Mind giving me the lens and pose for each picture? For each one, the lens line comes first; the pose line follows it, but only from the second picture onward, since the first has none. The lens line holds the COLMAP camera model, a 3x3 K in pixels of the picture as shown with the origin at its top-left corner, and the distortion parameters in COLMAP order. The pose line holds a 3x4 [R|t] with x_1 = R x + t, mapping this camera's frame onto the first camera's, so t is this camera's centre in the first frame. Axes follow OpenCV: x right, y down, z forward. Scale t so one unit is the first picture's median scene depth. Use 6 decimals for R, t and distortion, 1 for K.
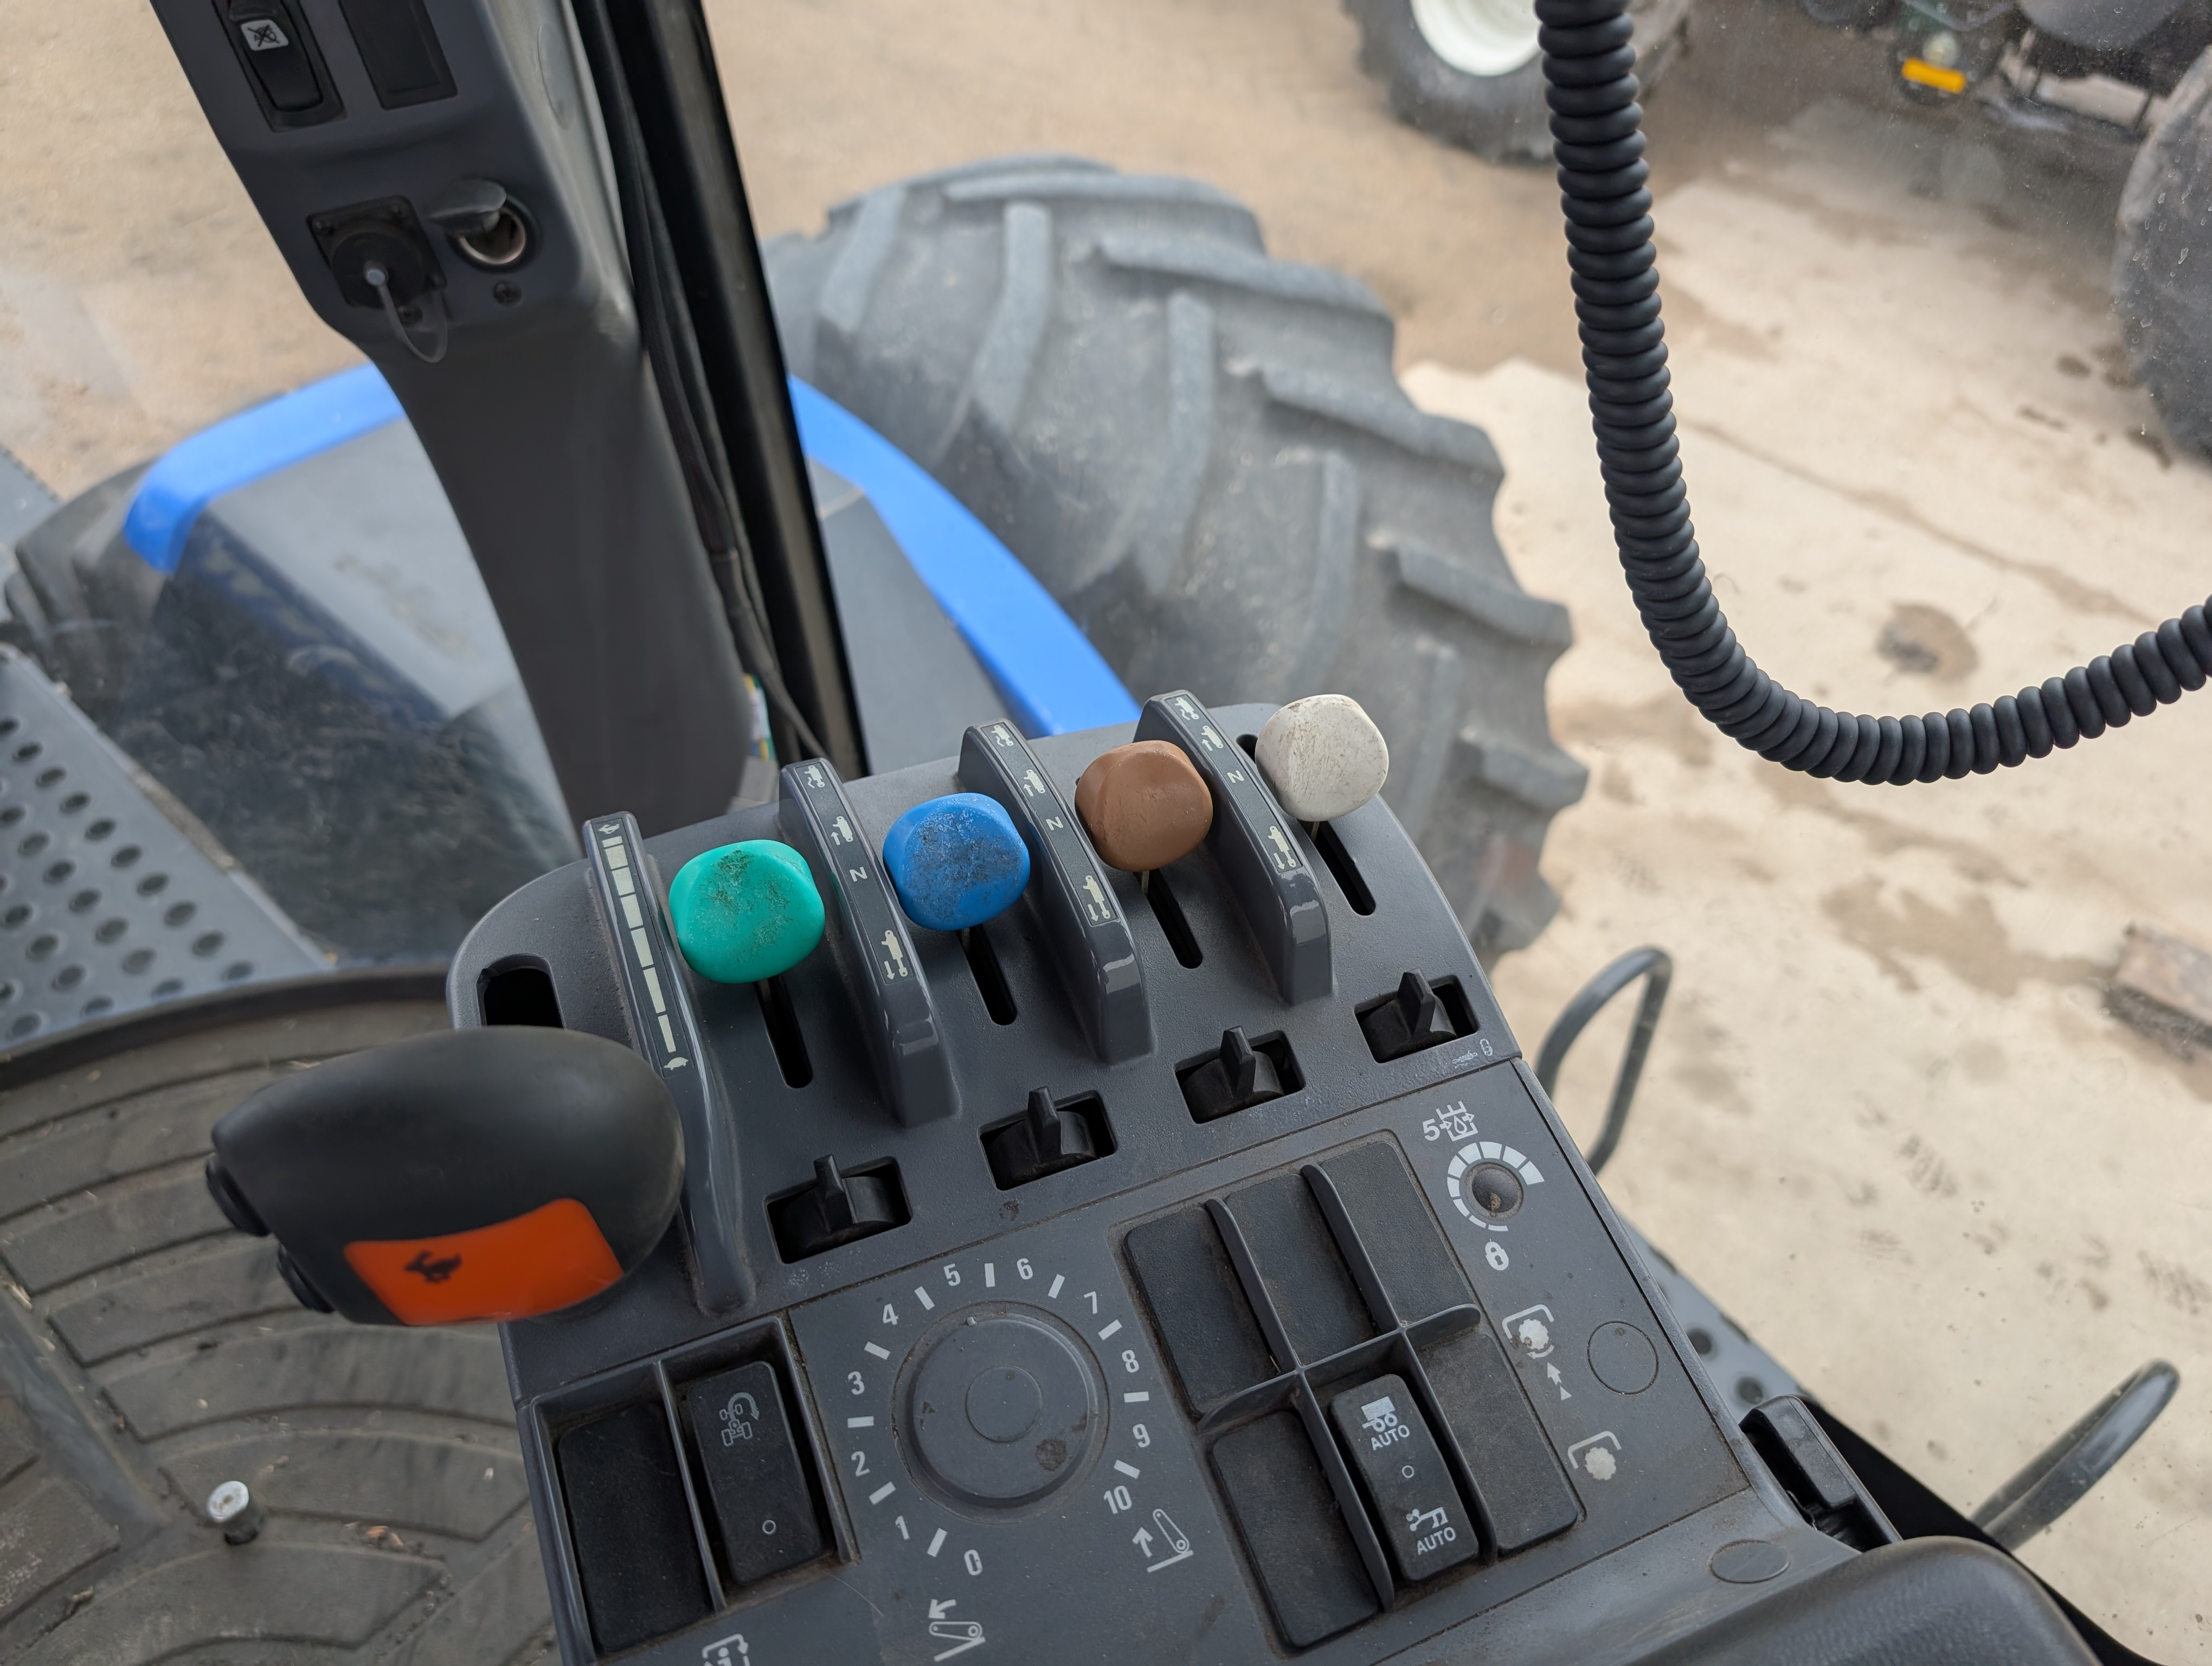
lens RADIAL K [[1591.5, 0, 1106.0], [0, 1591.5, 833.0], [0, 0, 1]] dist [-0.002287, -0.002847]
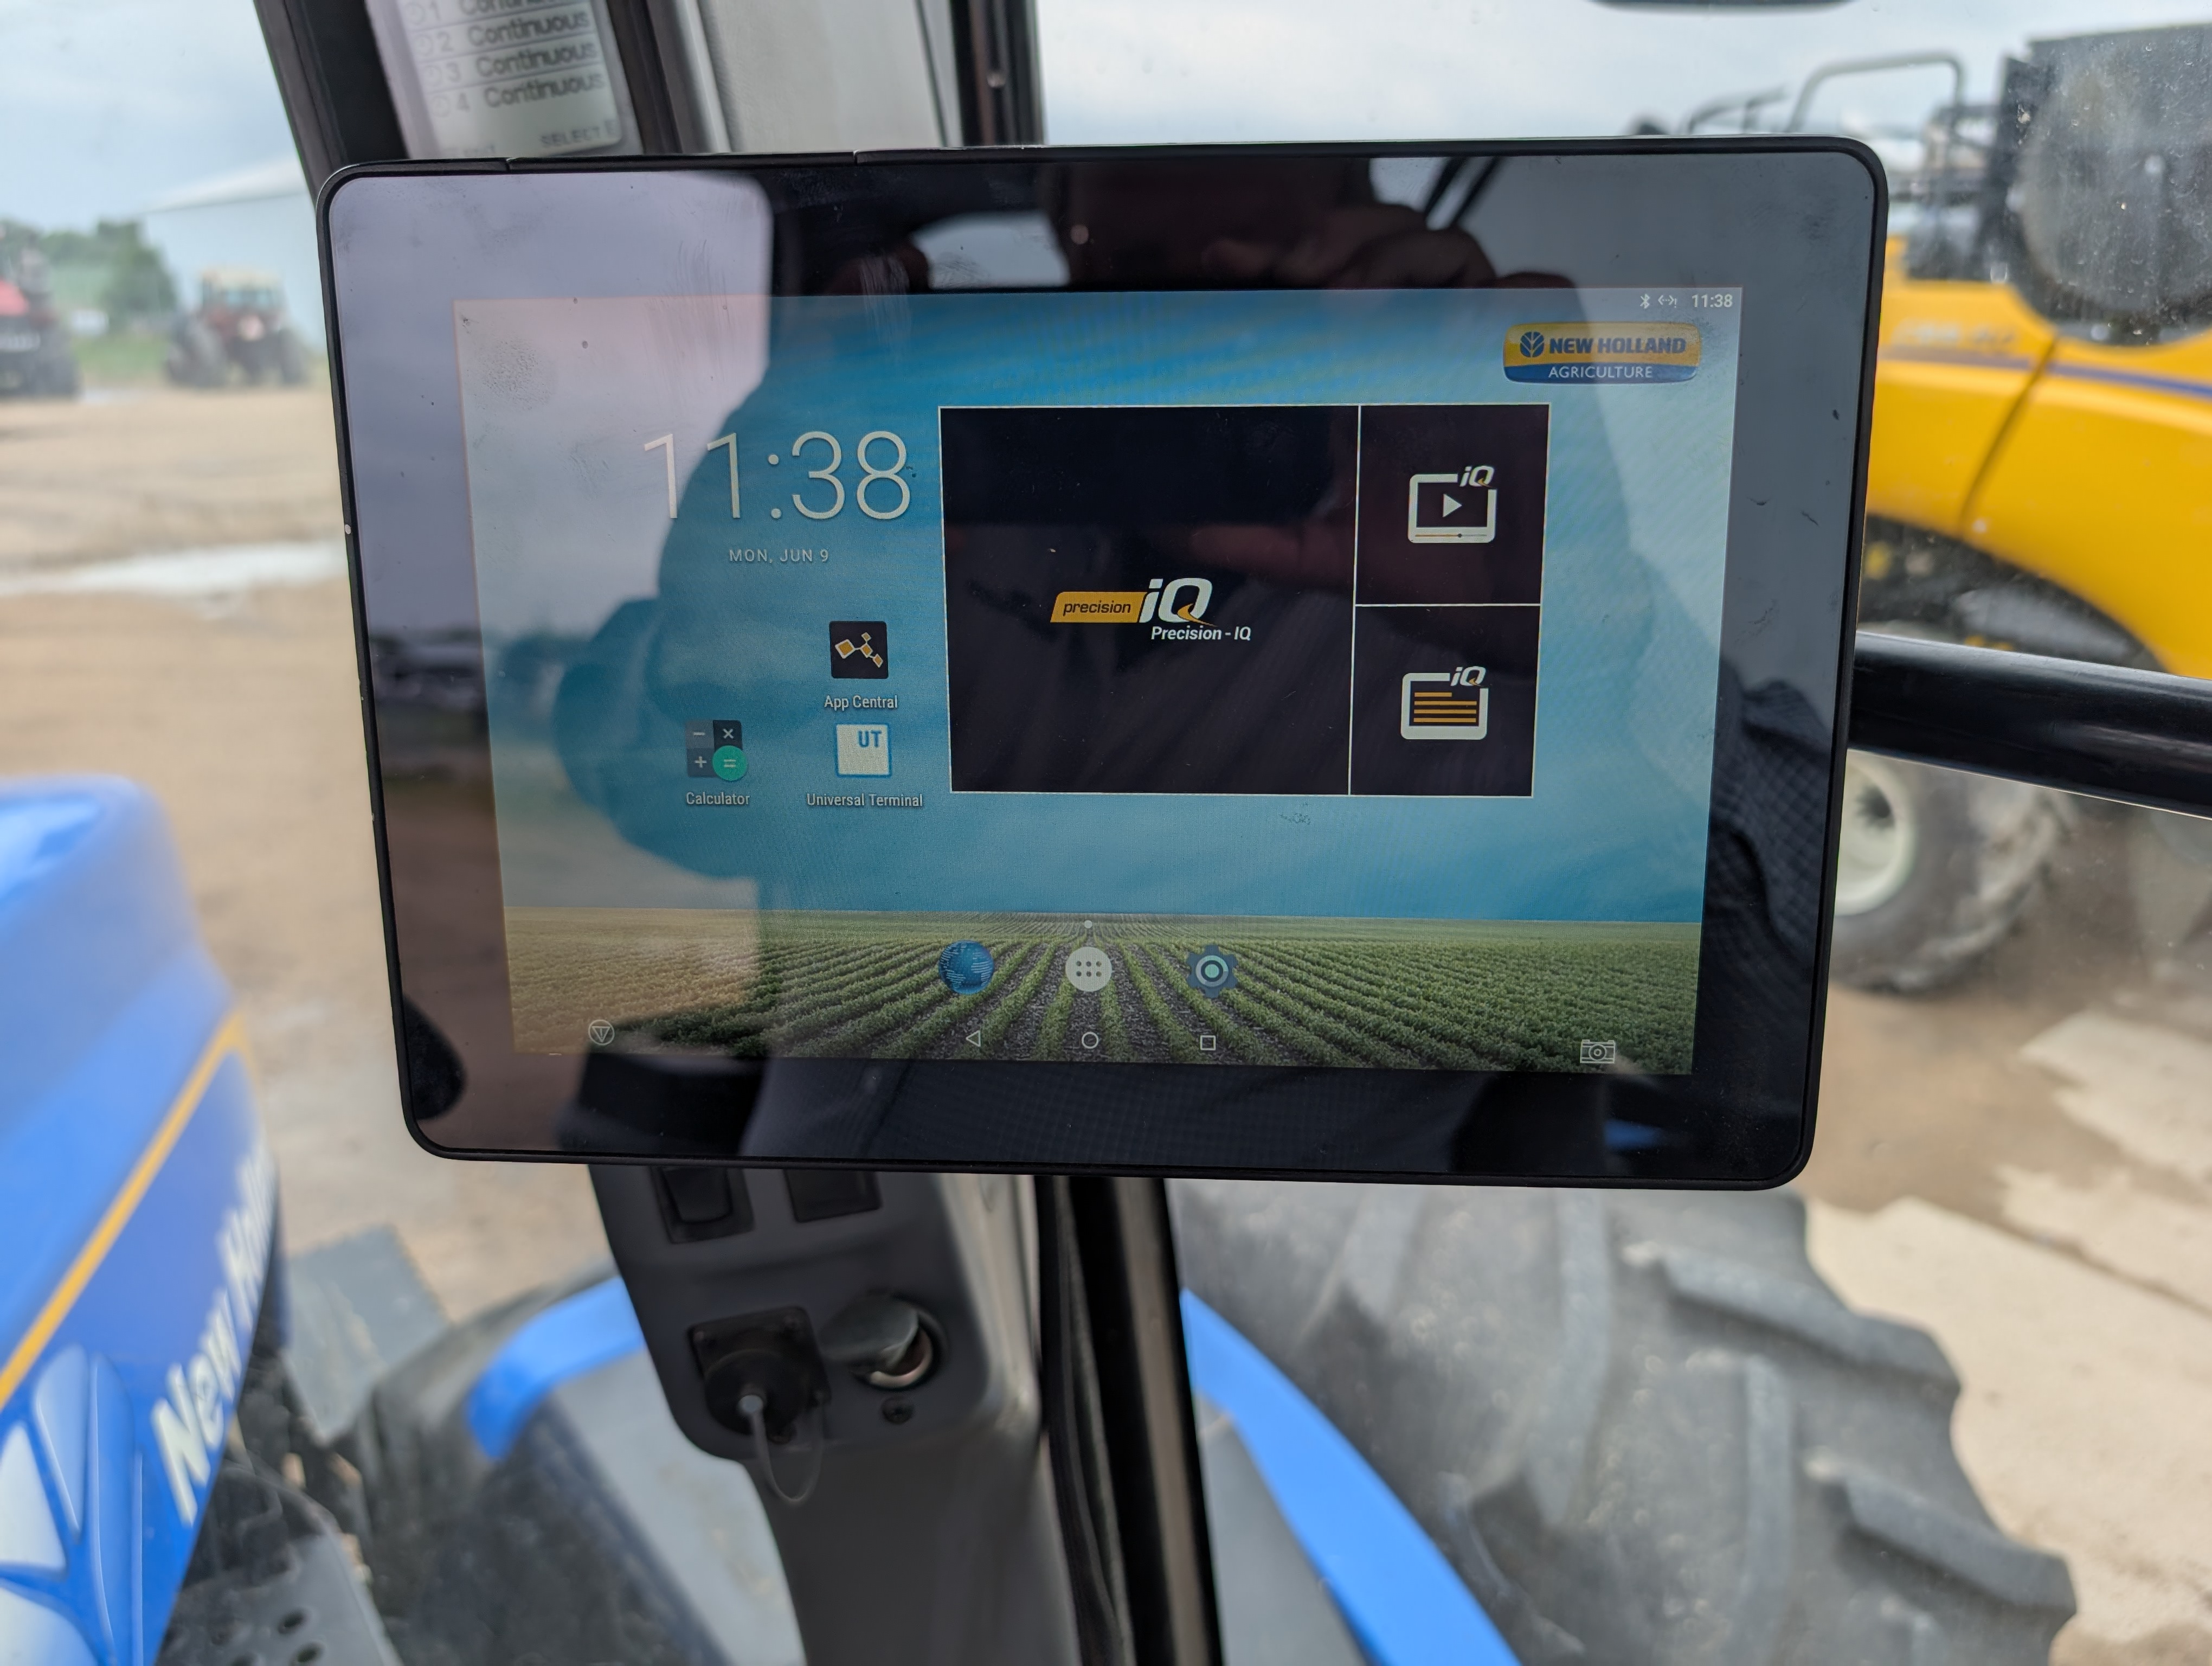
lens RADIAL K [[1527.0, 0, 1093.8], [0, 1527.0, 838.7], [0, 0, 1]] dist [-0.001372, 0.001989]
pose [[0.979714, 0.009258, -0.200186, -0.048967], [-0.094452, 0.902355, -0.420516, -0.114156], [0.176746, 0.430893, 0.884925, 0.076543]]
